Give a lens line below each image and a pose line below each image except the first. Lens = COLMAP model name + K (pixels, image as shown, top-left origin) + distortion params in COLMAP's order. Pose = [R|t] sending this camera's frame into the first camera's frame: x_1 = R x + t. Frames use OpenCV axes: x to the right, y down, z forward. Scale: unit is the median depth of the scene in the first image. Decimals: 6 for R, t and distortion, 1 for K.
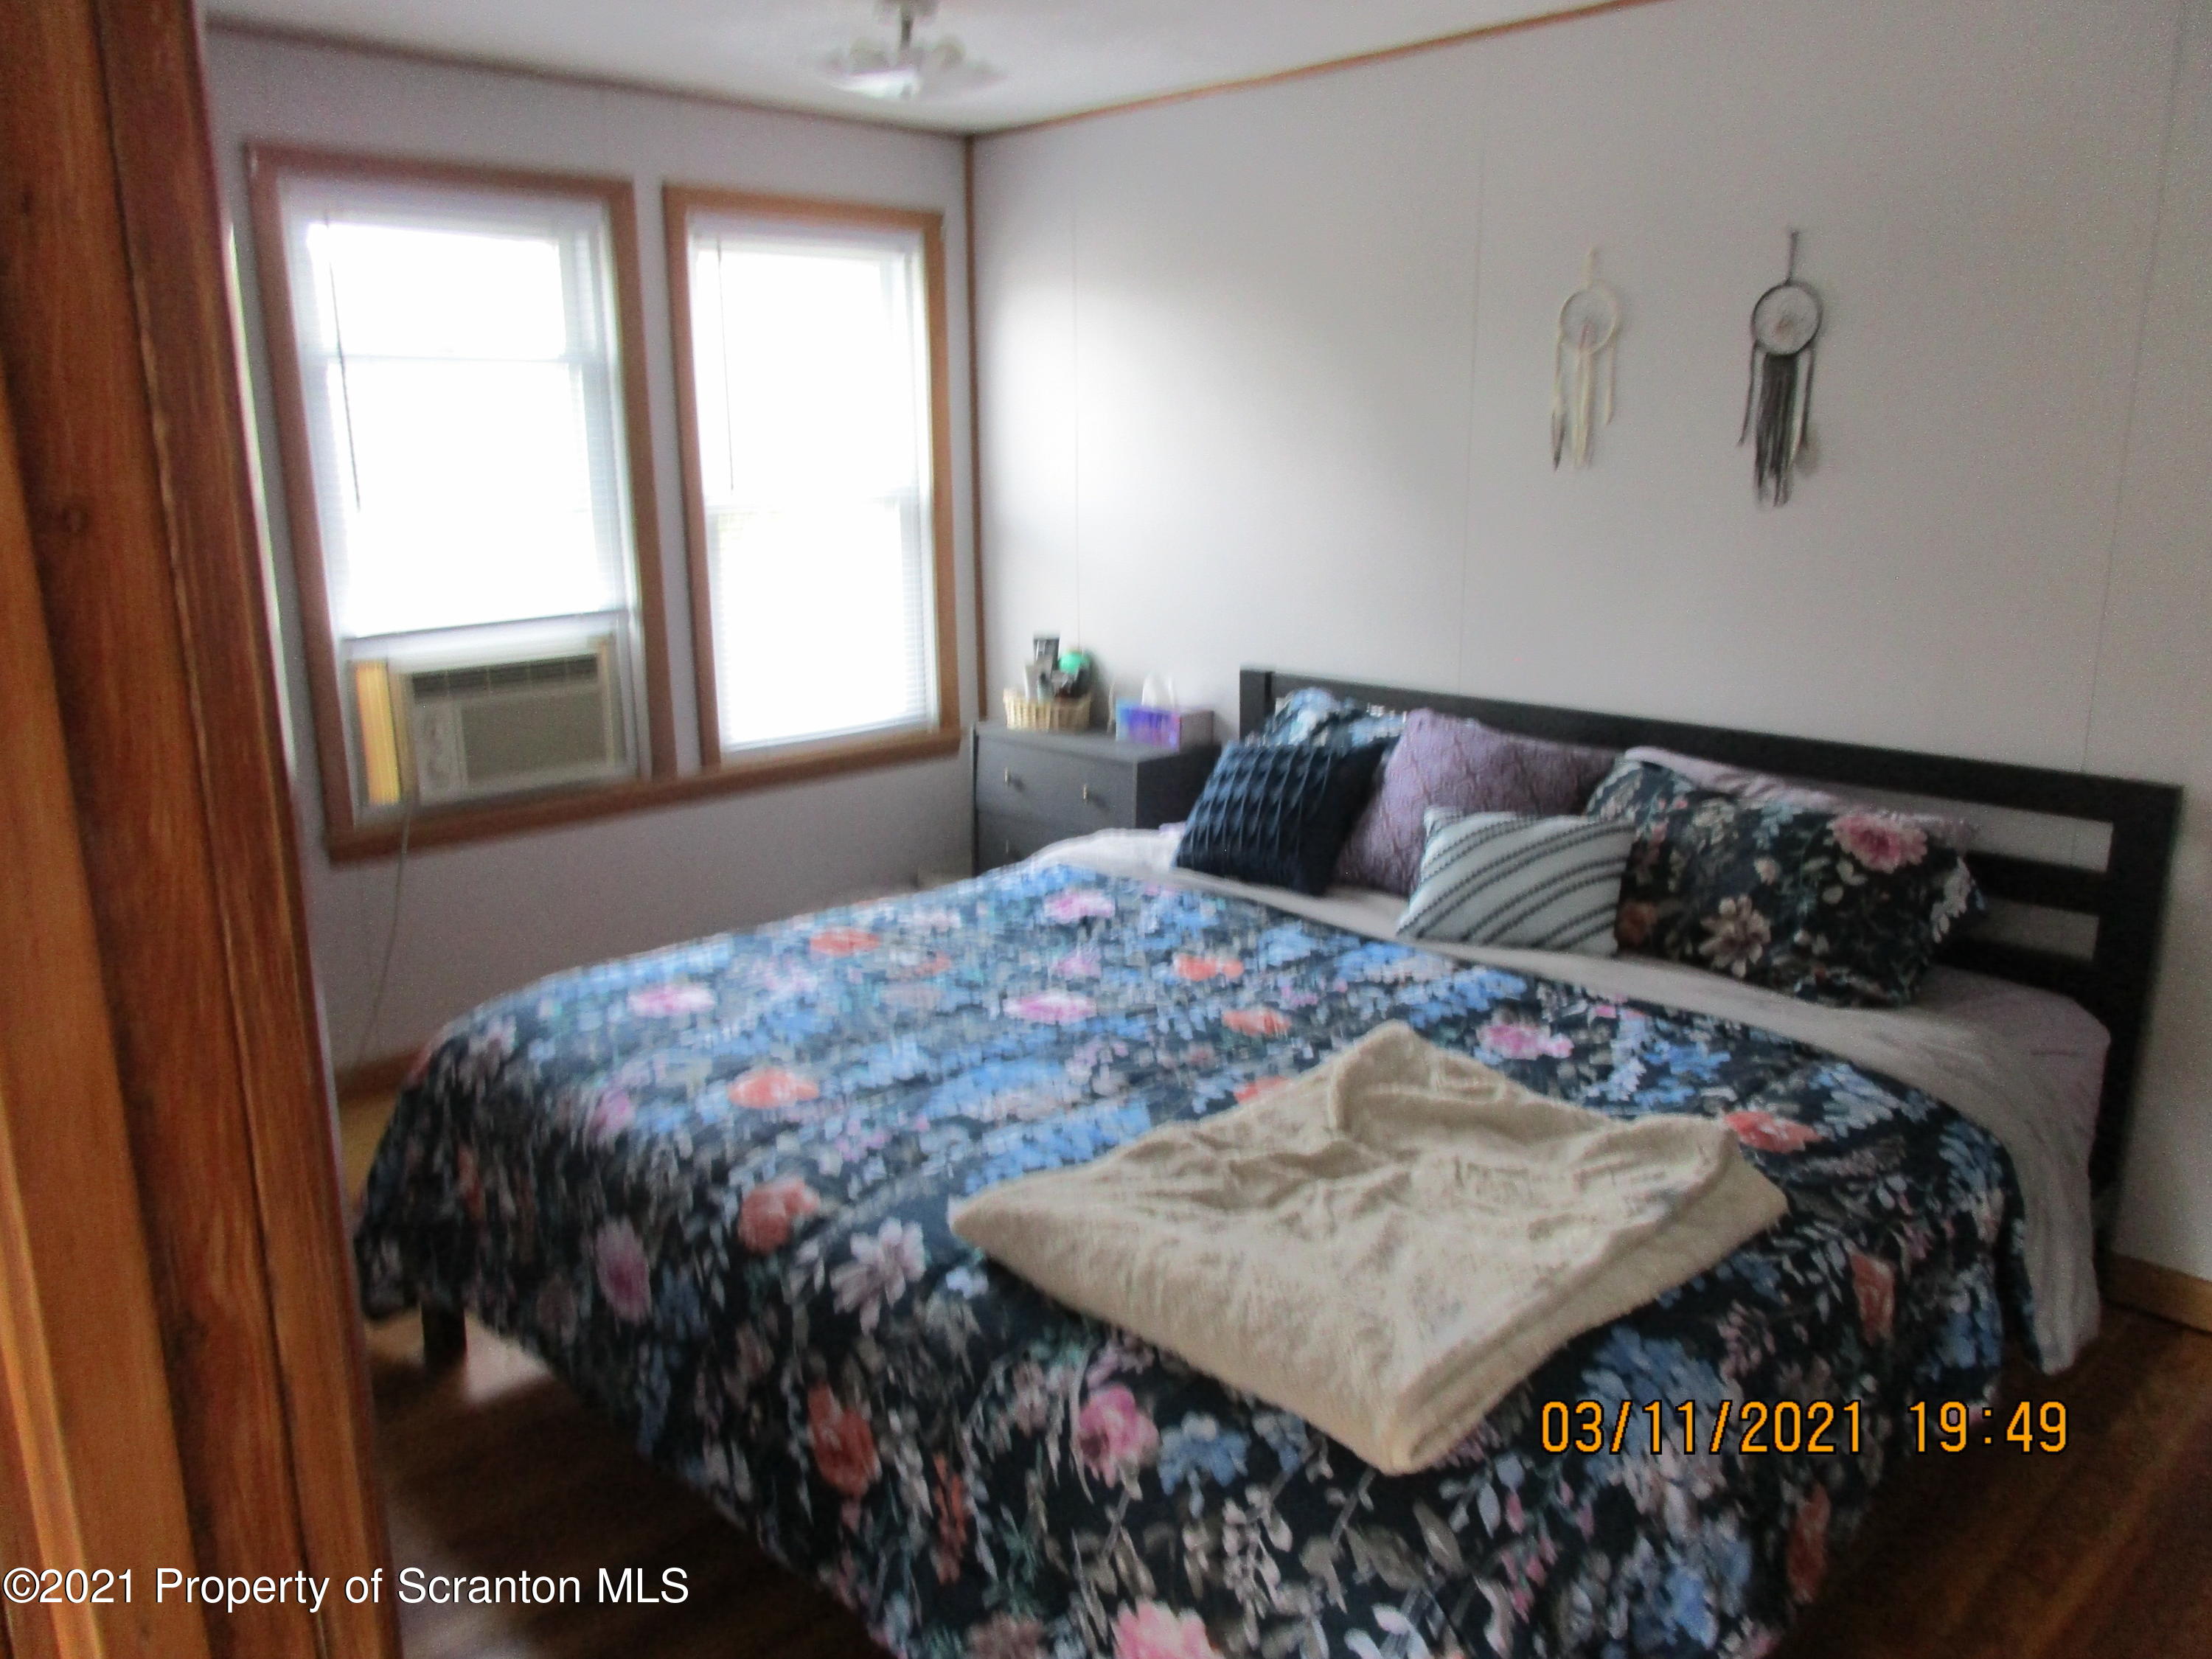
lens RADIAL K [[1653.5, 0, 1103.6], [0, 1653.5, 833.8], [0, 0, 1]] dist [-0.007757, -0.005022]
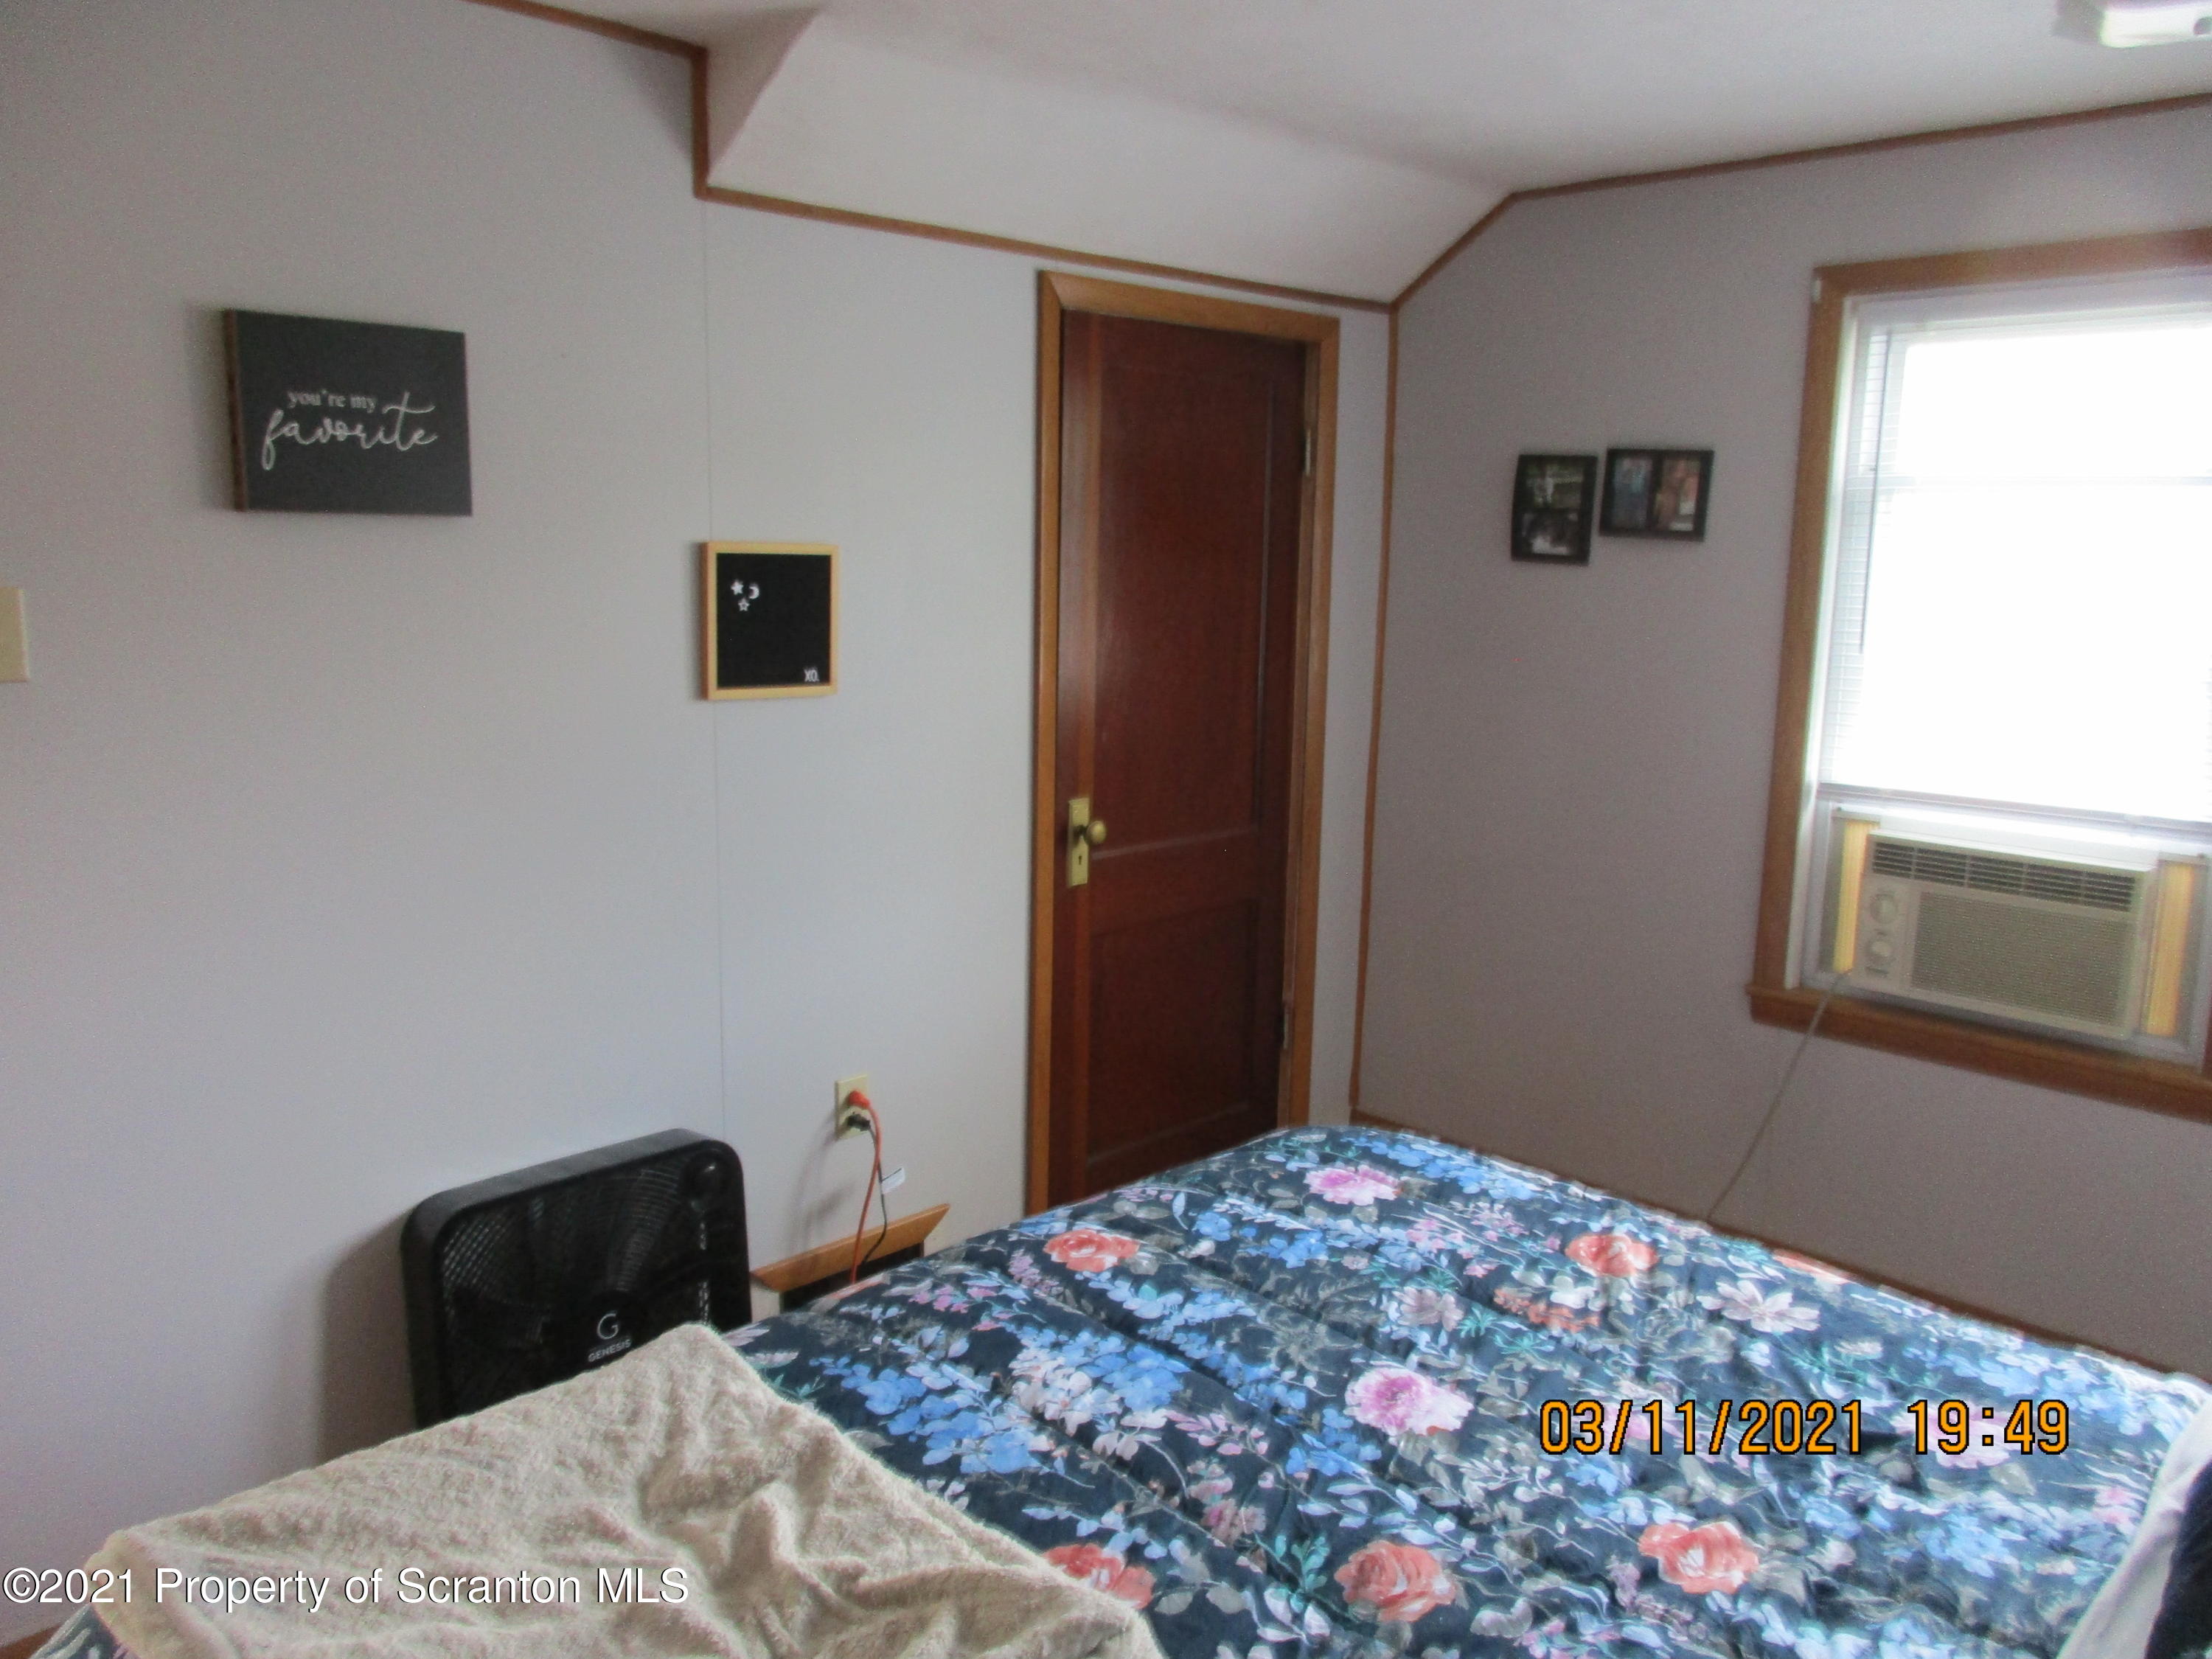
lens RADIAL K [[1653.5, 0, 1106.7], [0, 1653.5, 830.0], [0, 0, 1]] dist [-0.007757, -0.005022]
pose [[0.031225, 0.189116, -0.981458, 0.792288], [-0.261417, 0.949302, 0.174603, -0.278860], [0.964721, 0.251118, 0.079081, 1.012167]]
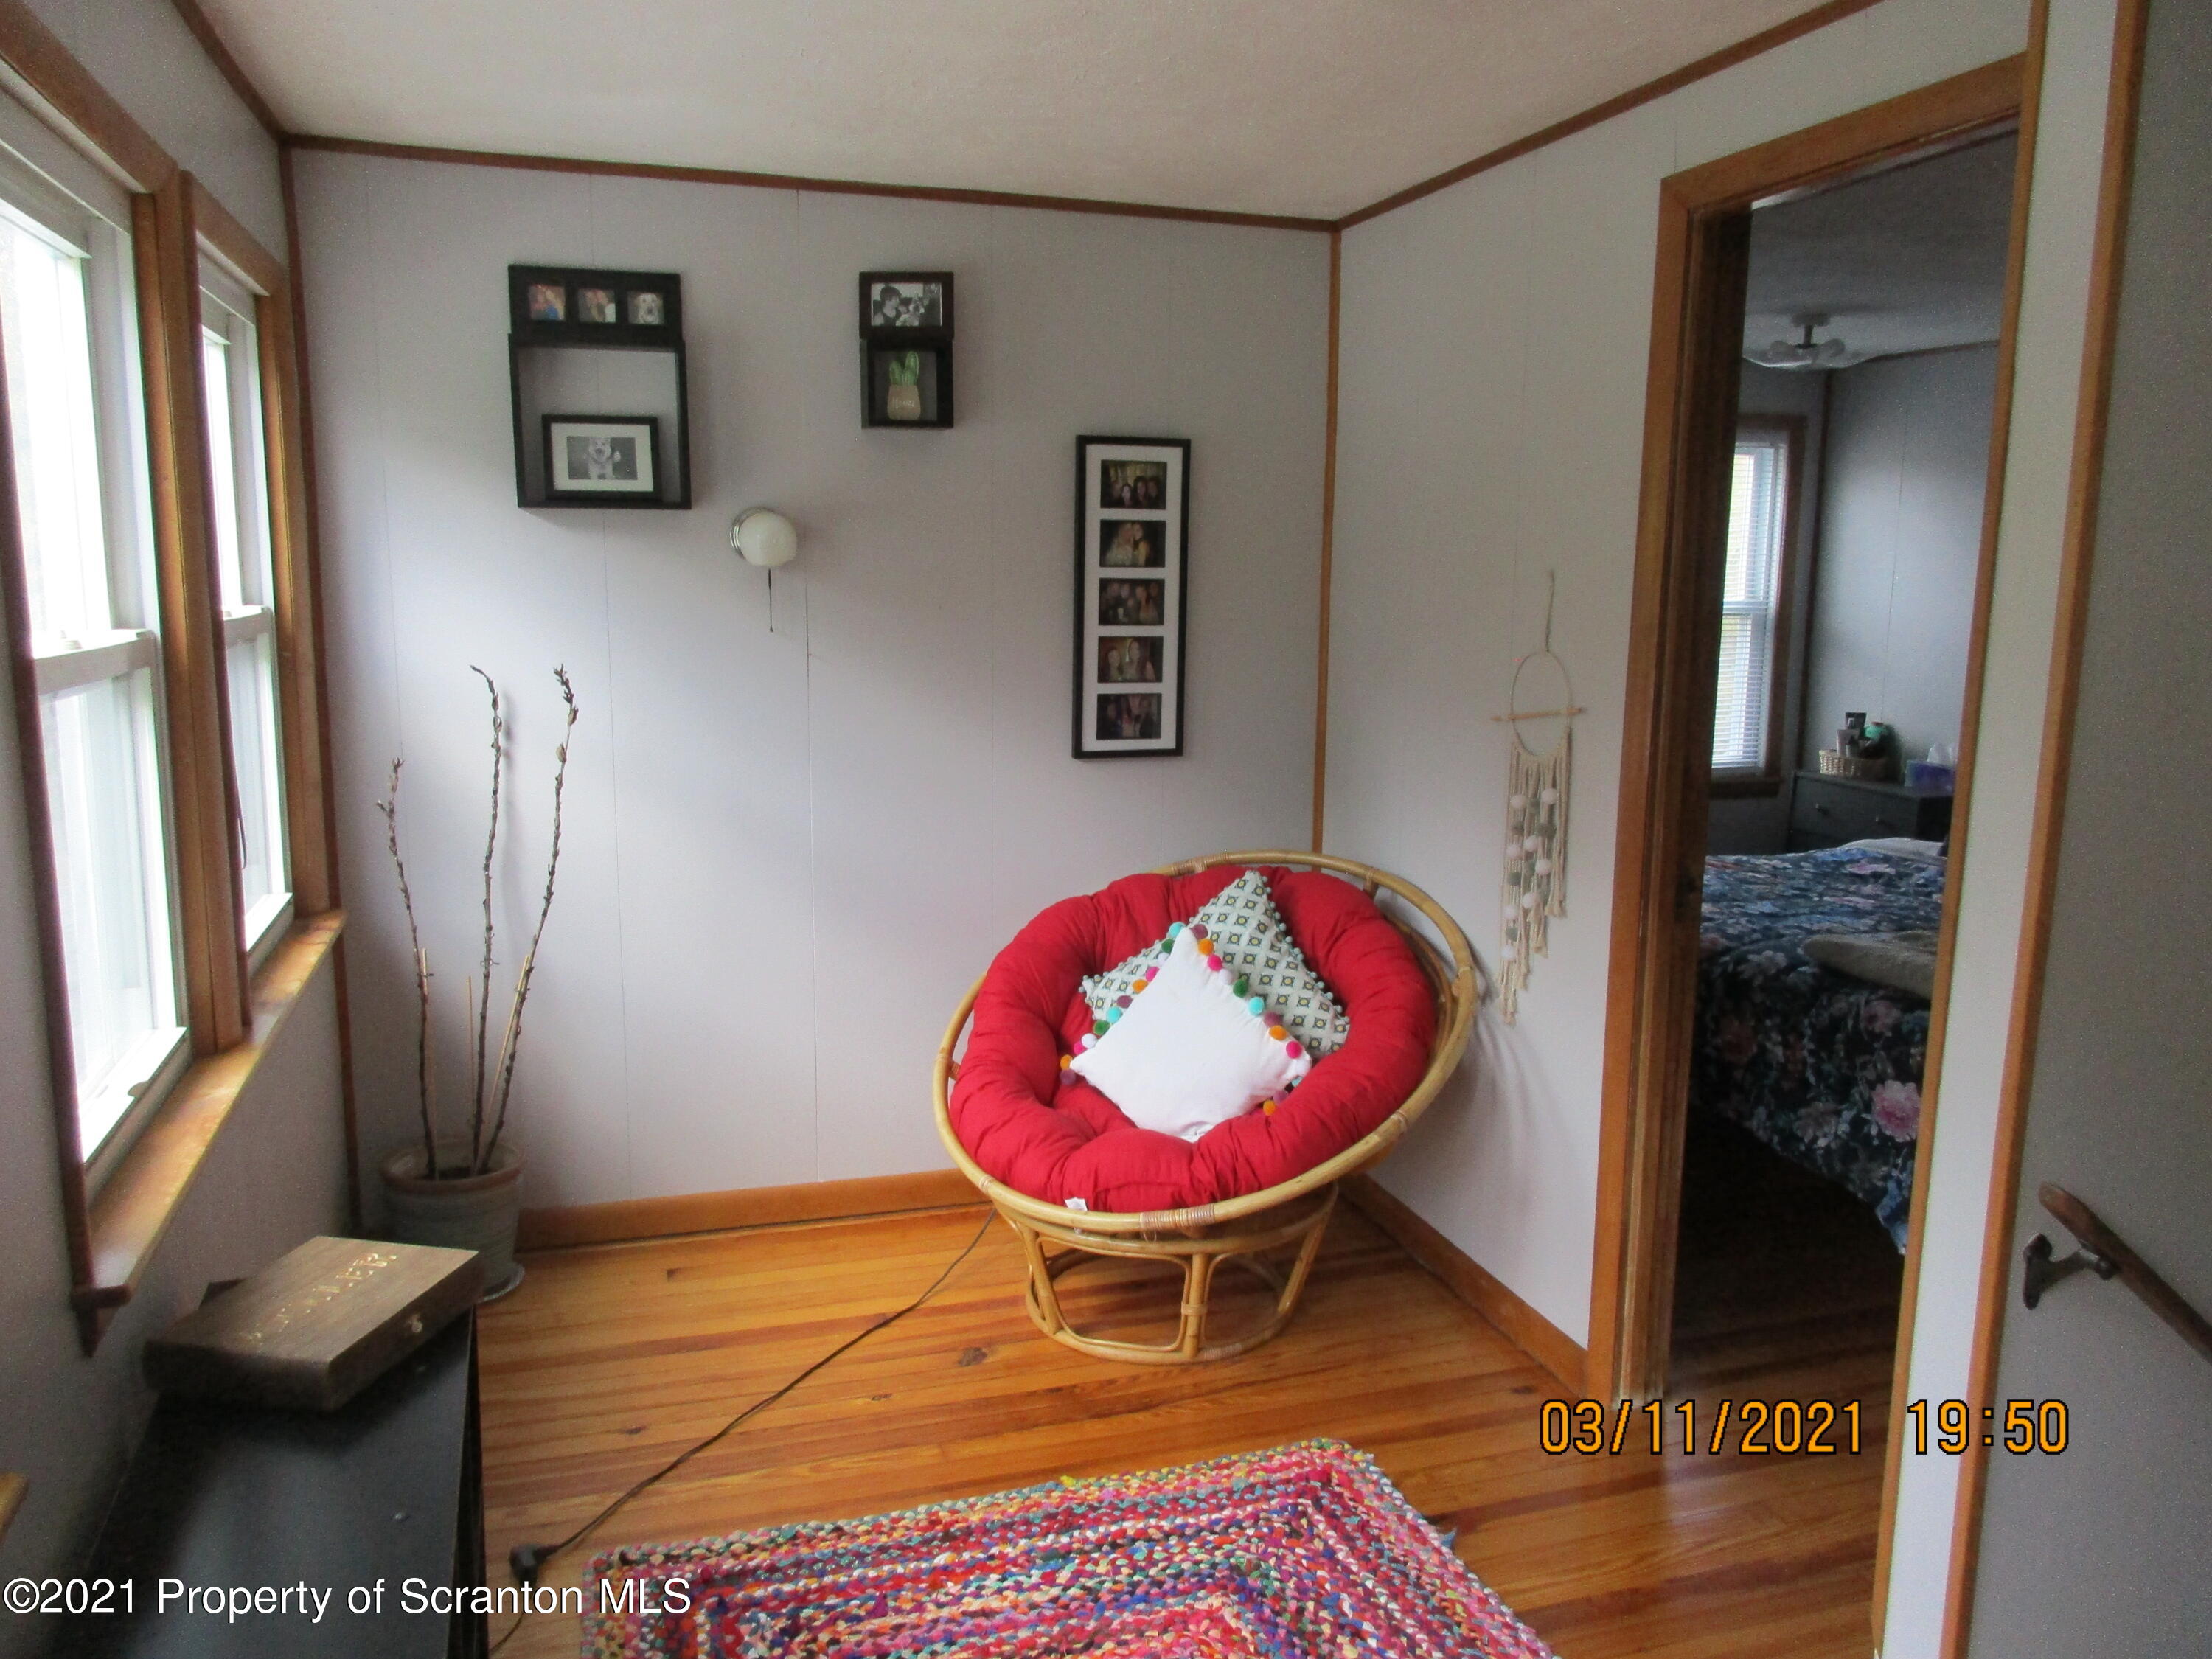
lens RADIAL K [[1653.5, 0, 1089.7], [0, 1653.5, 818.3], [0, 0, 1]] dist [-0.007757, -0.005022]
pose [[0.896990, 0.088712, -0.433059, -0.008590], [-0.121327, 0.991441, -0.048206, 0.264216], [0.425076, 0.095782, 0.900076, -1.206935]]
